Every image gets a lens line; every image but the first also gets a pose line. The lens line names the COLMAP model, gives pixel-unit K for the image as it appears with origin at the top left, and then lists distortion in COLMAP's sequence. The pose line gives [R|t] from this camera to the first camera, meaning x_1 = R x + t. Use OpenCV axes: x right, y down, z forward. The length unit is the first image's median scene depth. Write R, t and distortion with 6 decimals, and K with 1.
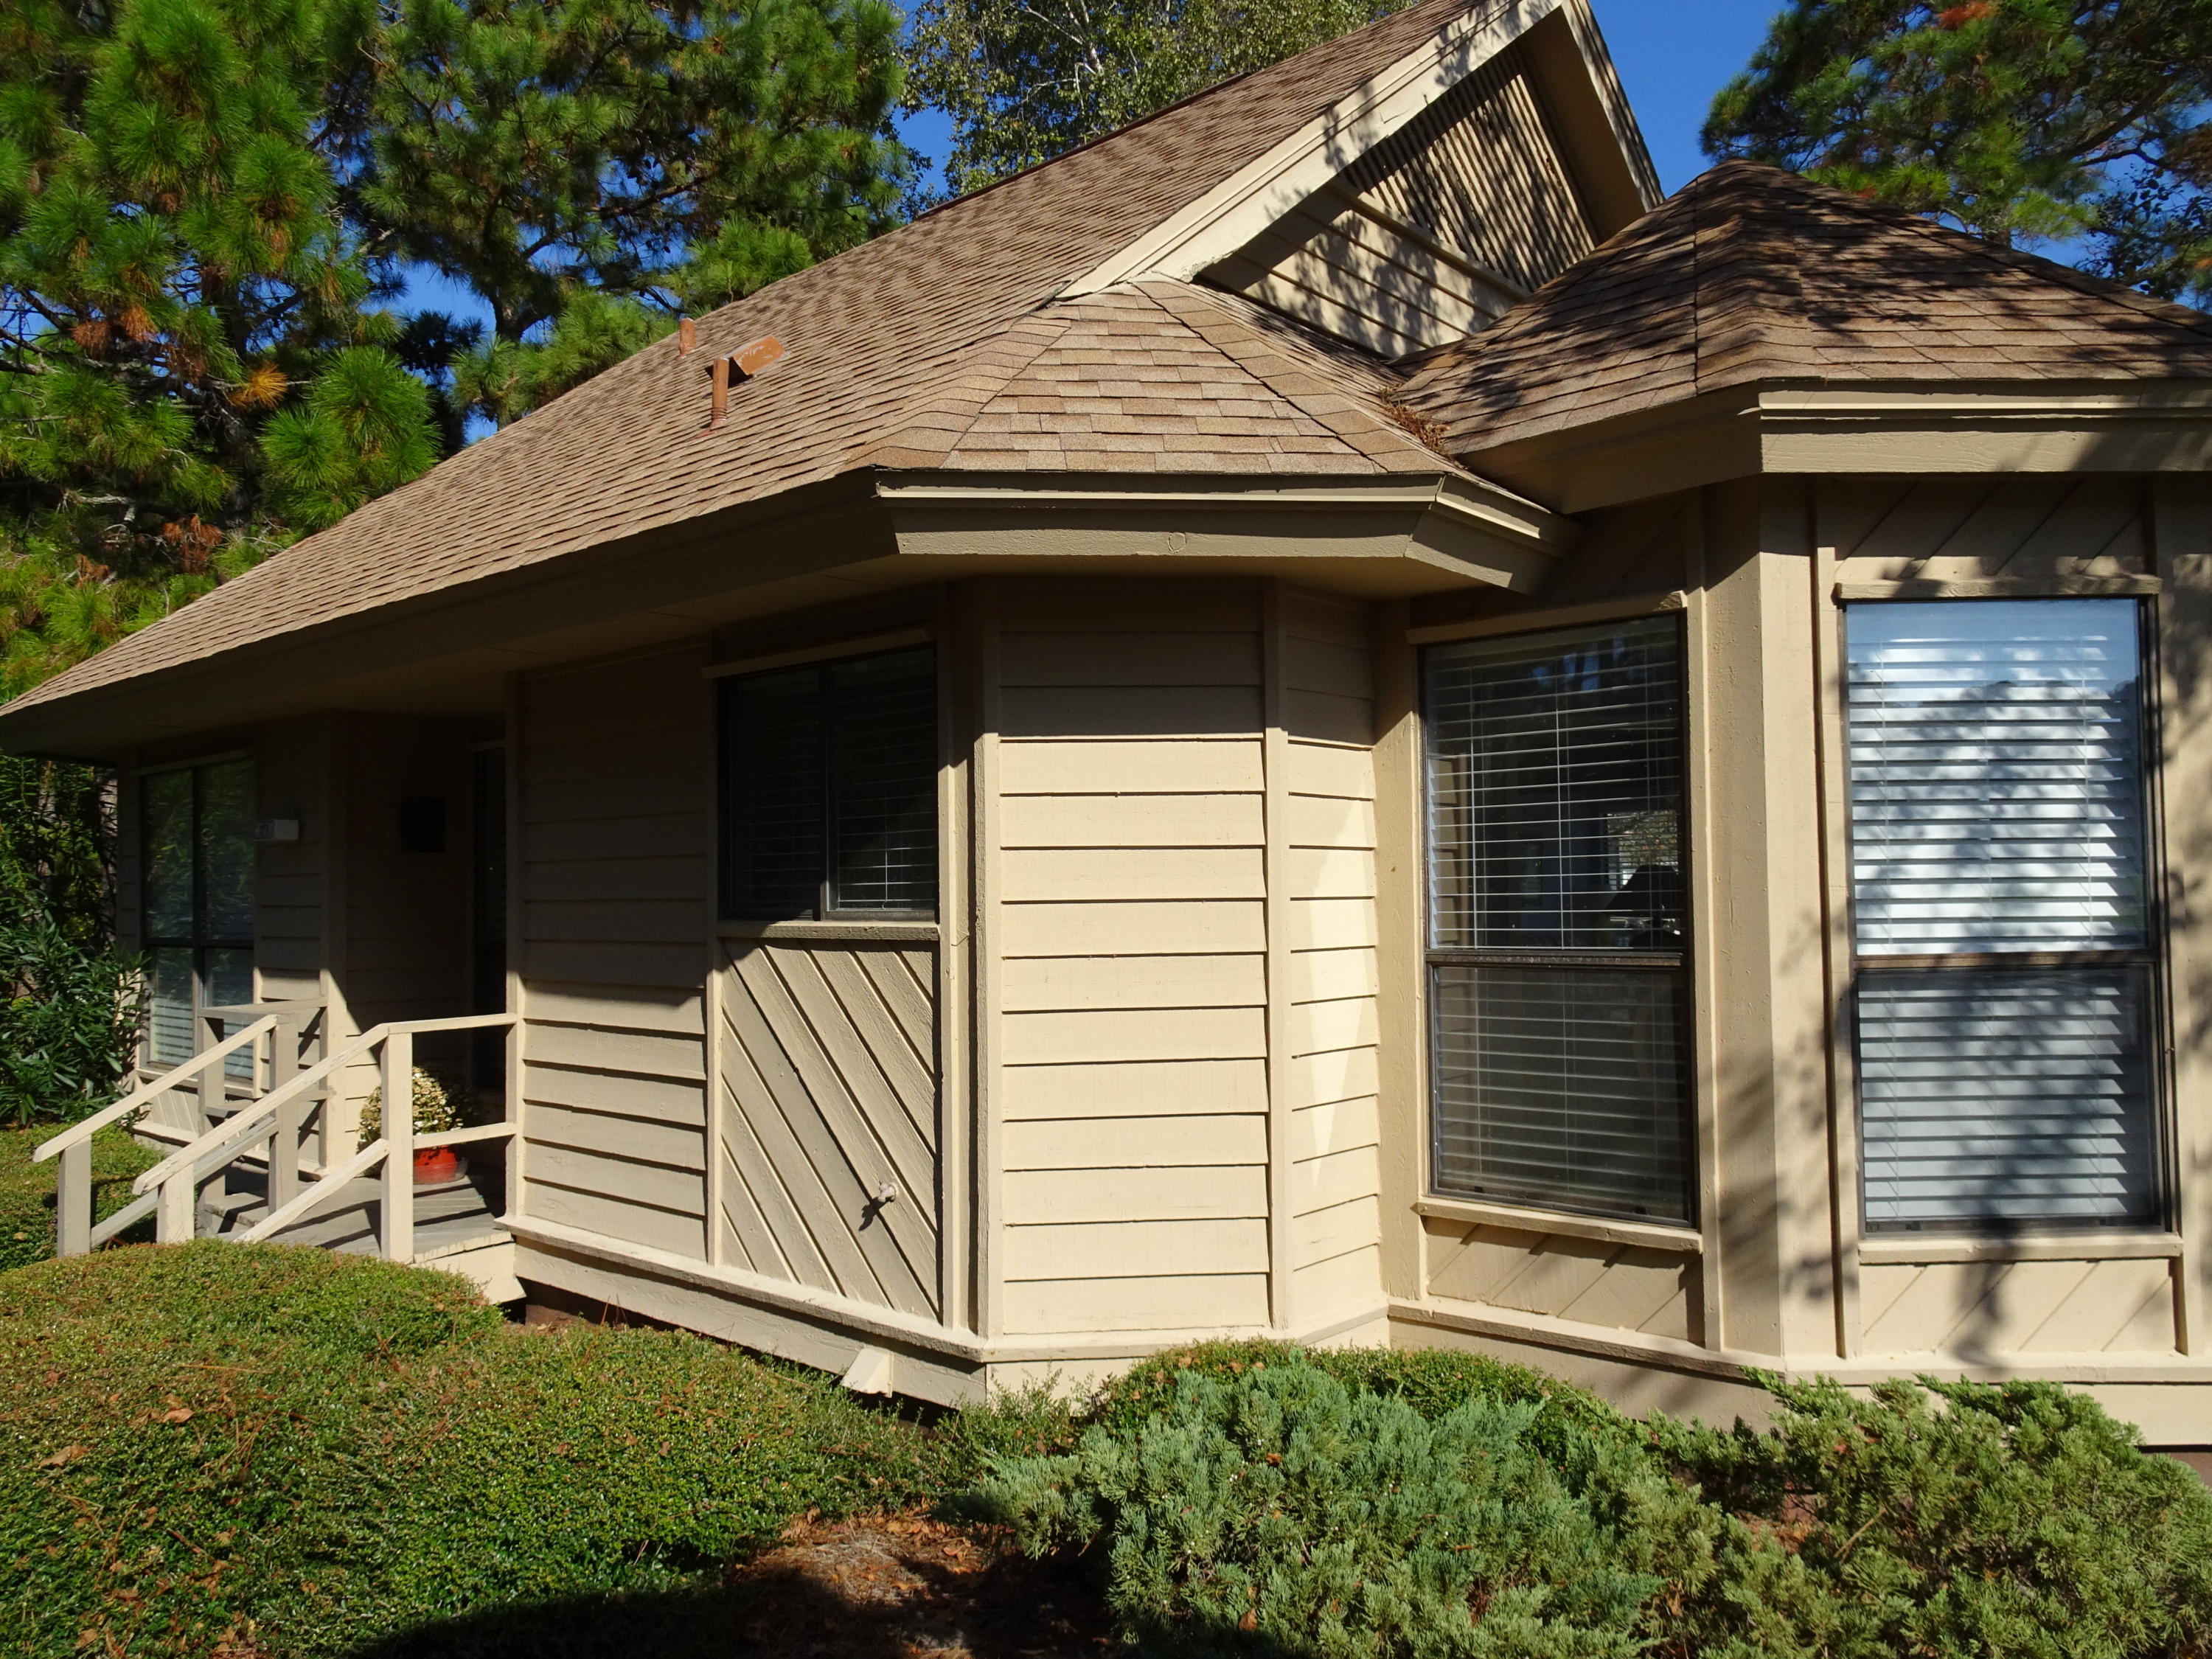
lens RADIAL K [[1574.8, 0, 1108.6], [0, 1574.8, 829.6], [0, 0, 1]] dist [0.009556, 0.003628]
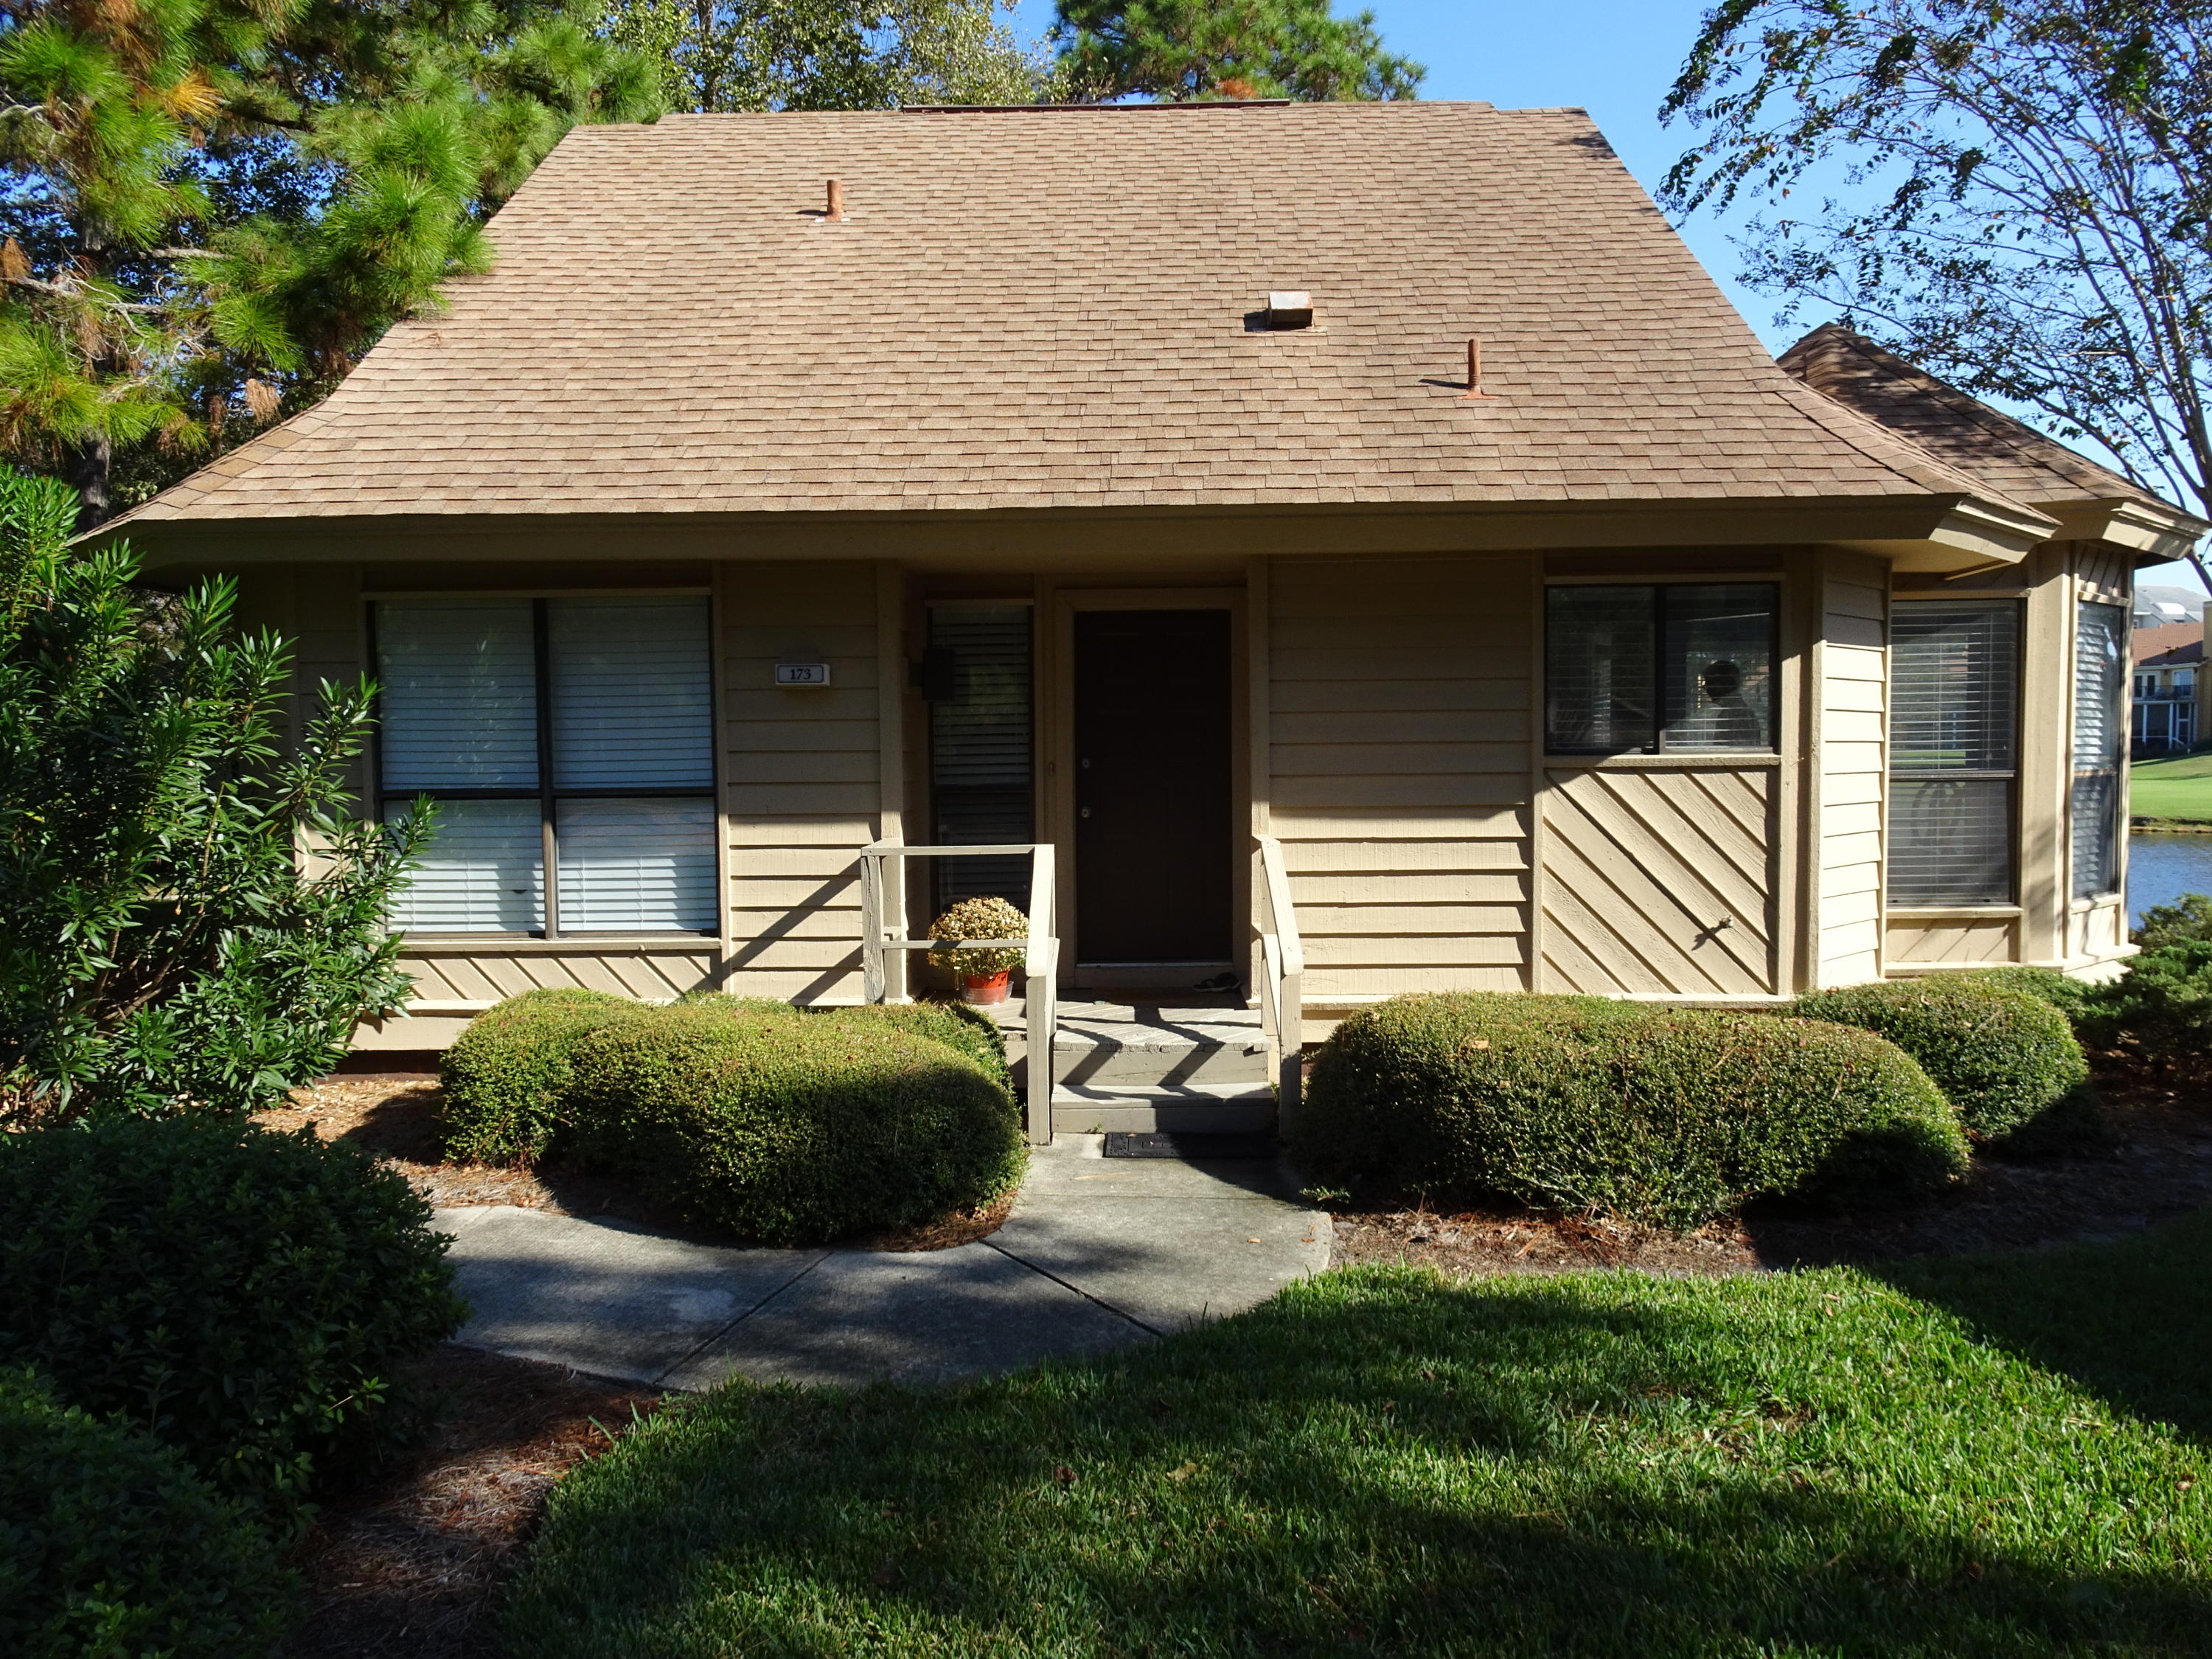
lens RADIAL K [[1574.8, 0, 1102.2], [0, 1574.8, 837.2], [0, 0, 1]] dist [0.009556, 0.003628]
pose [[0.770041, -0.024823, 0.637511, -1.743020], [-0.024619, 0.997342, 0.068572, 0.051642], [-0.637519, -0.068499, 0.767384, 0.183941]]
